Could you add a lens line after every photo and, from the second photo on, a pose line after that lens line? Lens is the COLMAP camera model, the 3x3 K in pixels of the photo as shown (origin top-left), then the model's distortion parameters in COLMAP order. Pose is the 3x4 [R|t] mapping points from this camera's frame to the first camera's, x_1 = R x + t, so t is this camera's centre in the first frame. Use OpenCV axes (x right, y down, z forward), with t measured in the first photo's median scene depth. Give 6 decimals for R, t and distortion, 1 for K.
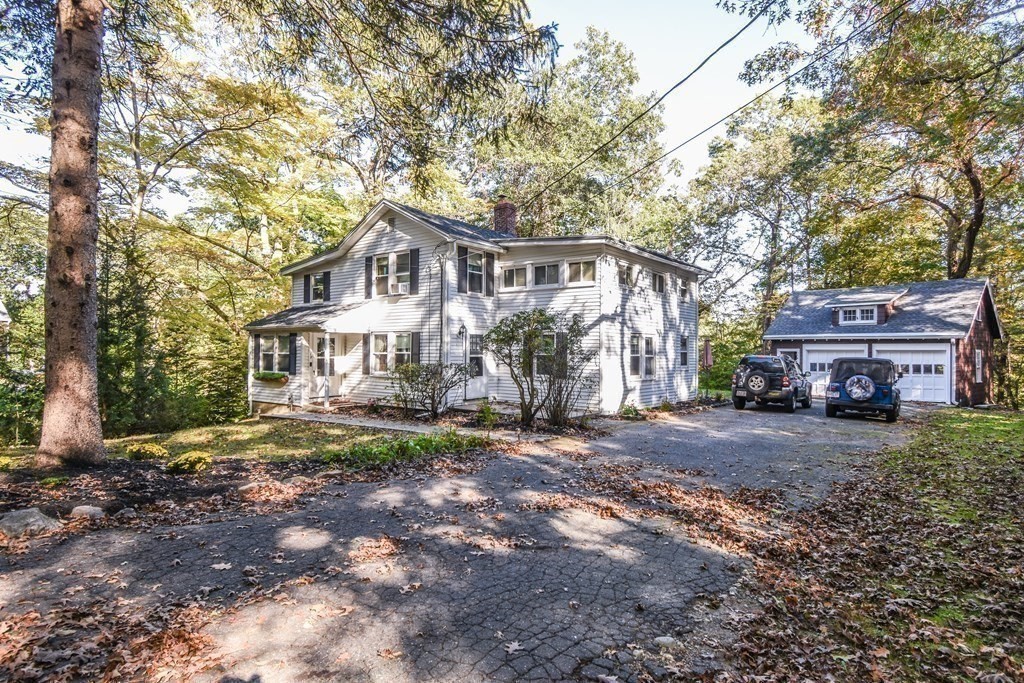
lens RADIAL K [[581.4, 0, 512.0], [0, 581.4, 341.5], [0, 0, 1]] dist [0.031432, -0.000575]
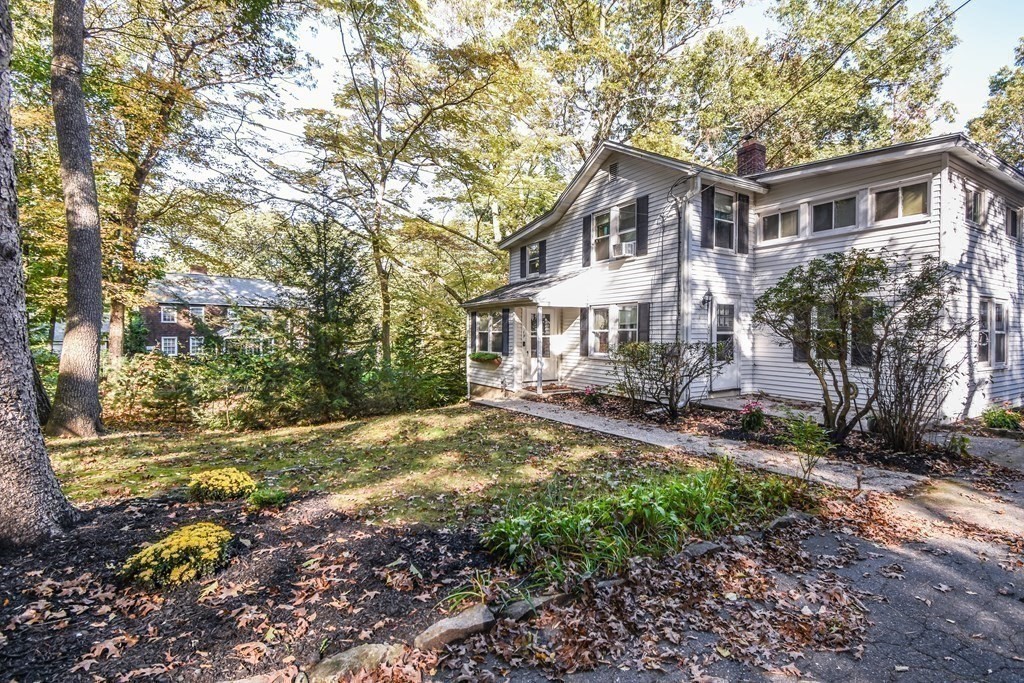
lens RADIAL K [[489.5, 0, 566.1], [0, 489.5, 343.1], [0, 0, 1]] dist [0.001236, -0.000012]
pose [[0.955604, 0.002200, -0.294645, -0.069420], [0.007549, 0.999461, 0.031947, 0.015630], [0.294556, -0.032752, 0.955073, 0.327505]]
